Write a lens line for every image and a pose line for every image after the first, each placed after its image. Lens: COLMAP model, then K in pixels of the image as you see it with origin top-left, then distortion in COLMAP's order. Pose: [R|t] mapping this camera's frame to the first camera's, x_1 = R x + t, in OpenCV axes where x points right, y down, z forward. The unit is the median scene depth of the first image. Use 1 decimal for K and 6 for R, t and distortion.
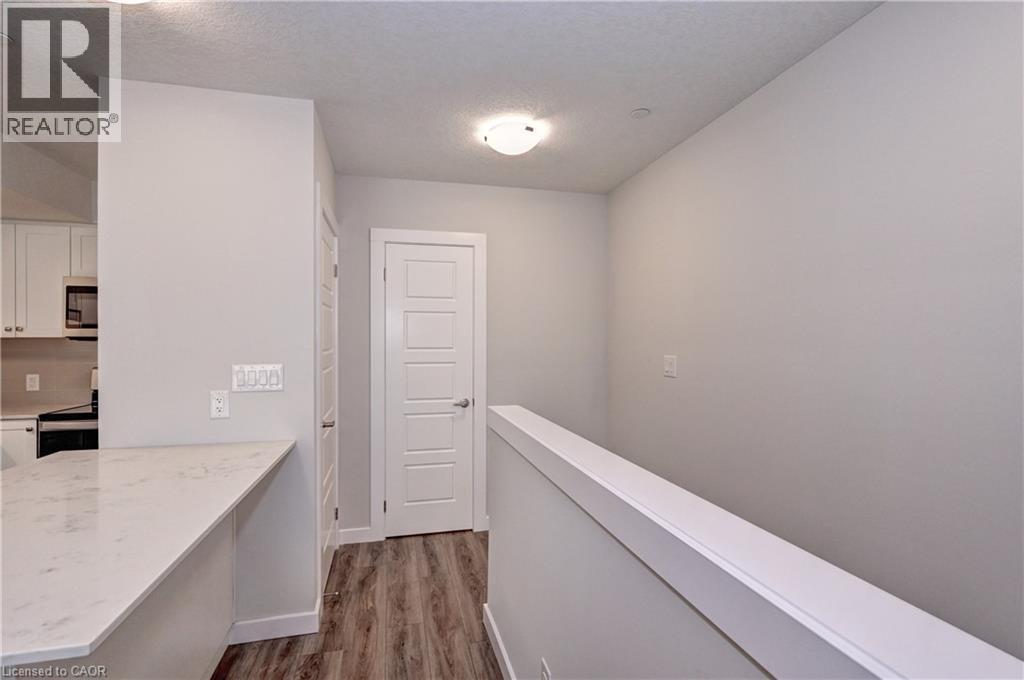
lens RADIAL K [[451.8, 0, 481.3], [0, 451.8, 340.4], [0, 0, 1]] dist [0.000680, 0.000142]
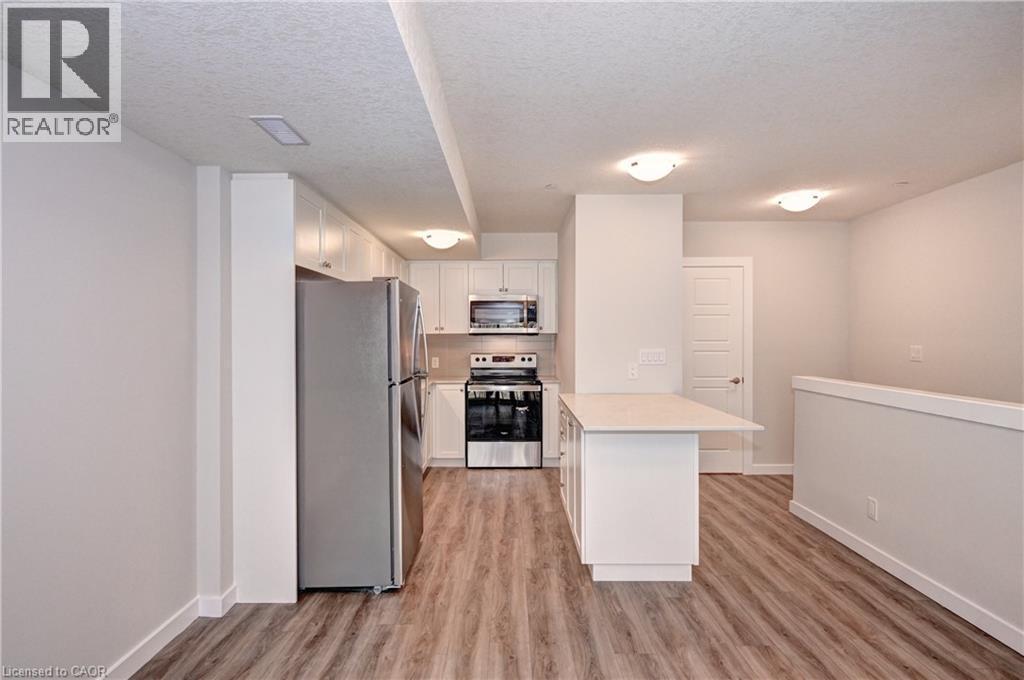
lens RADIAL K [[484.2, 0, 510.1], [0, 484.2, 333.8], [0, 0, 1]] dist [0.000998, 0.000103]
pose [[0.976456, -0.002777, -0.215697, -0.418604], [0.002448, 0.999995, -0.001792, -0.002643], [0.215701, 0.001221, 0.976459, -0.628940]]
